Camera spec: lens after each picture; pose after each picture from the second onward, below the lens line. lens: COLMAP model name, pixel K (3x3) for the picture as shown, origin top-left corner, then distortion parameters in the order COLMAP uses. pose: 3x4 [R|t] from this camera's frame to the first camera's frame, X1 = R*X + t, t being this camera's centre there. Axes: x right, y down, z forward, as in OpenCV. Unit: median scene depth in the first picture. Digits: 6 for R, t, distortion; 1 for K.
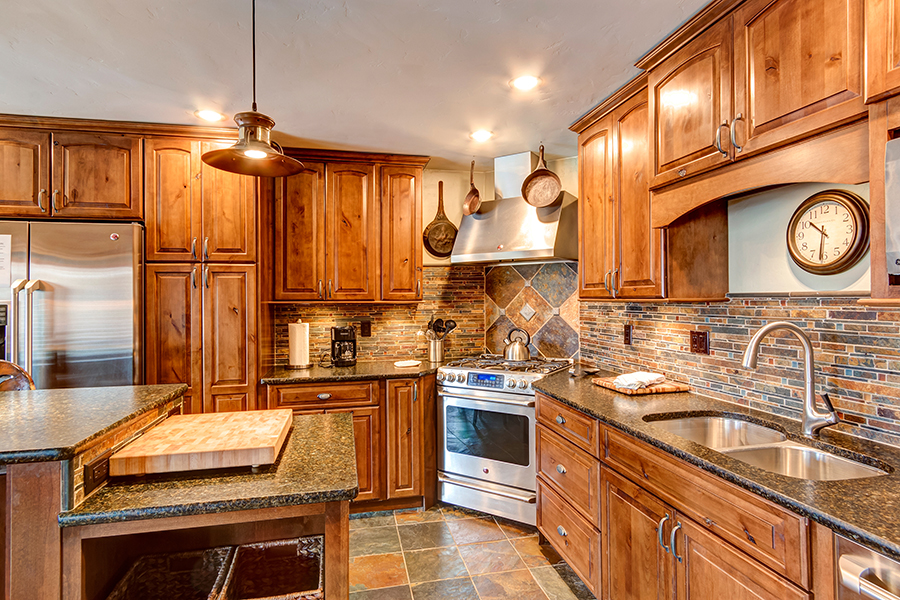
lens RADIAL K [[472.2, 0, 448.7], [0, 472.2, 298.0], [0, 0, 1]] dist [0.011909, -0.007896]
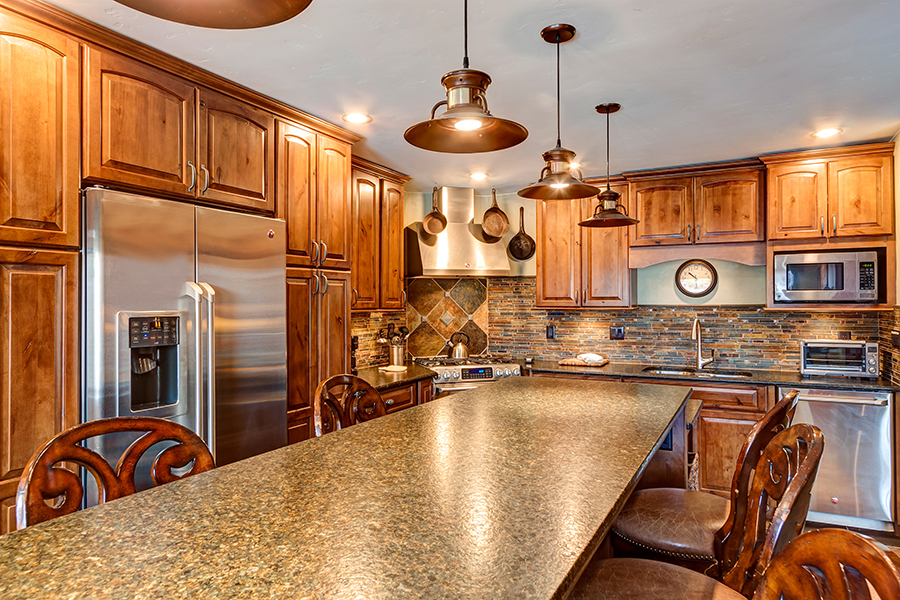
lens RADIAL K [[568.9, 0, 450.0], [0, 568.9, 300.0], [0, 0, 1]] dist [-0.003587, -0.001430]
pose [[0.644193, 0.010138, 0.764796, -1.092013], [-0.003695, 0.999942, -0.010143, -0.002507], [-0.764854, 0.003708, 0.644193, 0.094396]]
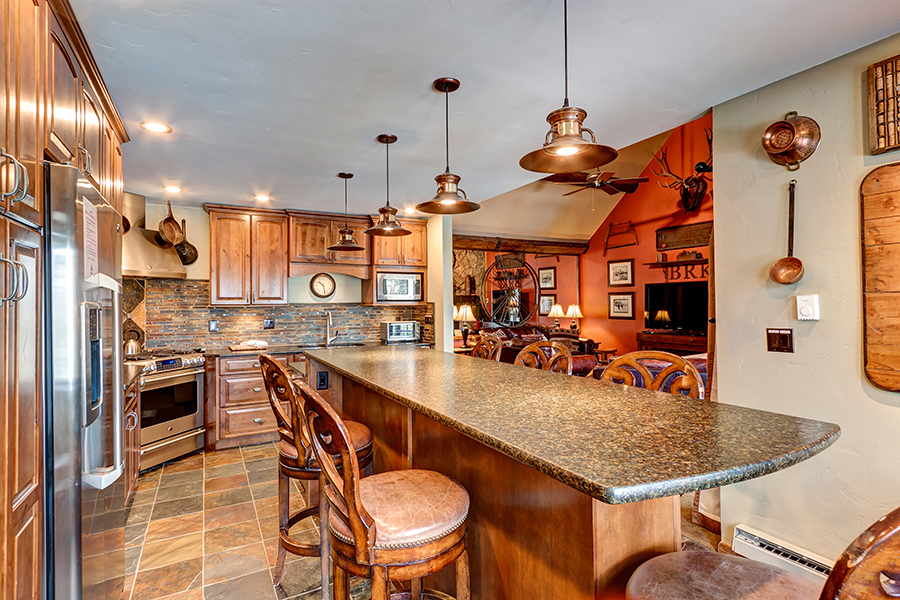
lens RADIAL K [[445.3, 0, 446.7], [0, 445.3, 298.7], [0, 0, 1]] dist [-0.003081, -0.000509]
pose [[-0.273998, 0.020099, 0.961520, -1.384493], [0.009238, 0.999790, -0.018267, 0.012956], [-0.961686, 0.003878, -0.274126, 0.567009]]
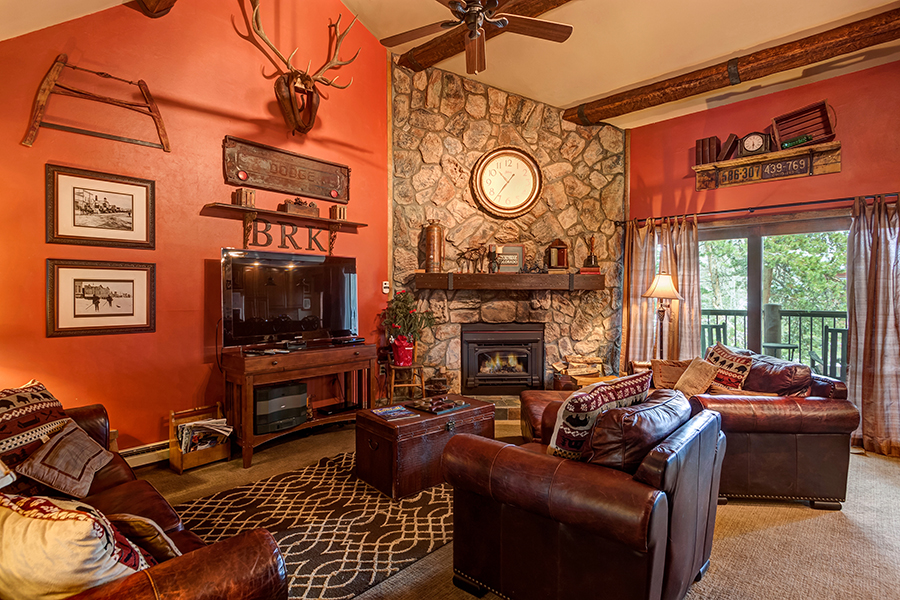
lens RADIAL K [[445.3, 0, 446.7], [0, 445.3, 298.7], [0, 0, 1]] dist [-0.003081, -0.000509]
pose [[-0.824771, 0.013681, -0.565302, 0.978051], [0.006497, 0.999871, 0.014718, 0.008208], [0.565430, 0.008466, -0.824753, 0.032731]]
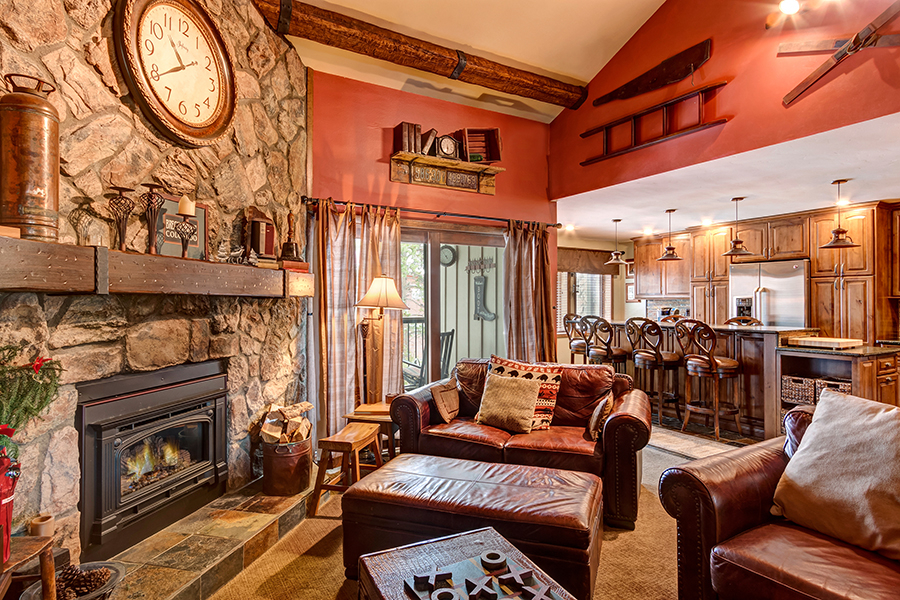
lens RADIAL K [[494.6, 0, 447.3], [0, 494.6, 298.2], [0, 0, 1]] dist [0.001849, -0.000530]
pose [[0.312241, 0.001651, -0.950002, 0.816378], [0.002501, 0.999994, 0.002560, 0.004015], [0.950000, -0.003175, 0.312235, -1.048959]]
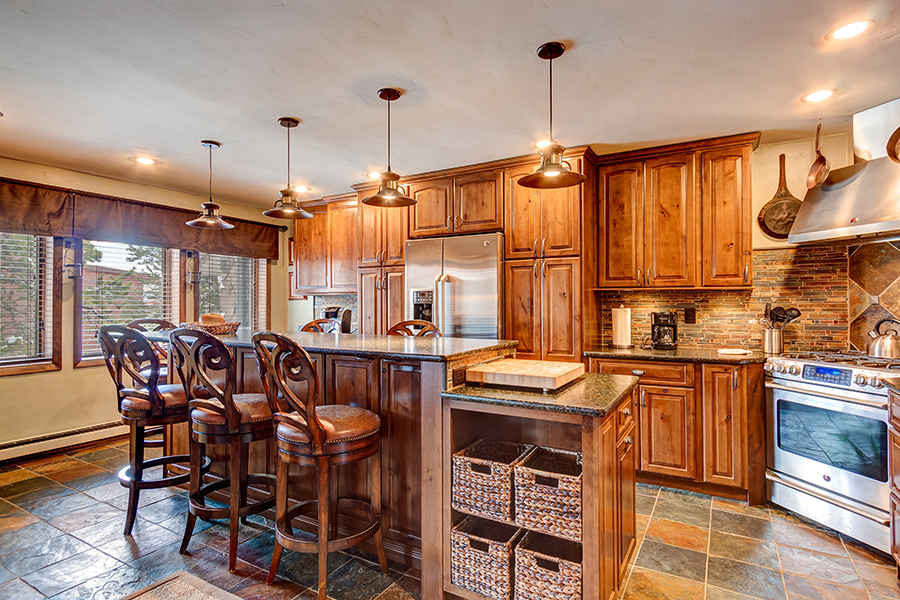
lens RADIAL K [[472.2, 0, 448.7], [0, 472.2, 298.0], [0, 0, 1]] dist [0.011909, -0.007896]
pose [[0.738211, -0.000738, -0.674569, 0.151632], [0.001050, 0.999999, 0.000055, 0.031444], [0.674569, -0.000749, 0.738212, -0.115626]]
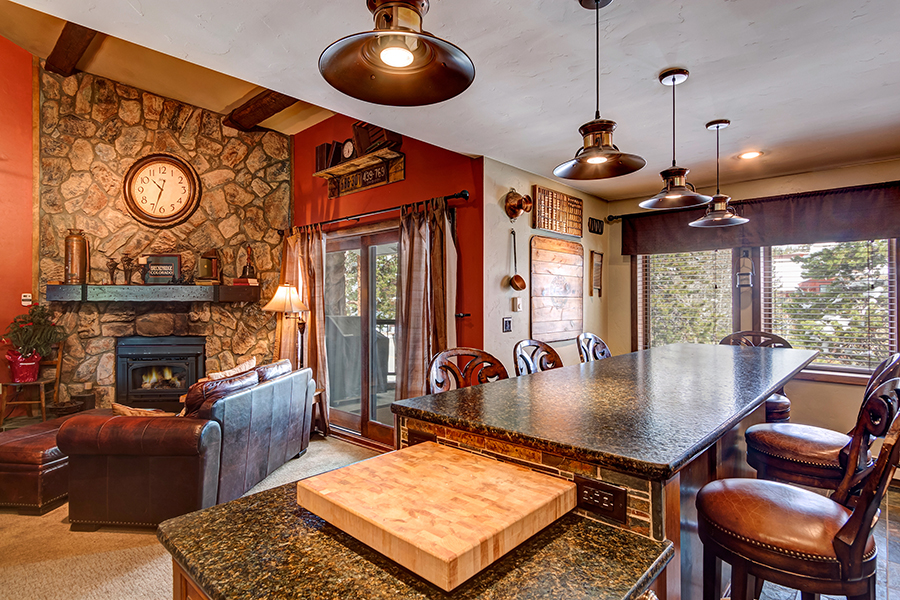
lens RADIAL K [[472.2, 0, 448.7], [0, 472.2, 298.0], [0, 0, 1]] dist [0.011909, -0.007896]
pose [[-0.825072, 0.003464, -0.565016, -0.048396], [0.009441, 0.999926, -0.007657, 0.009993], [0.564948, -0.011652, -0.825044, 0.776599]]
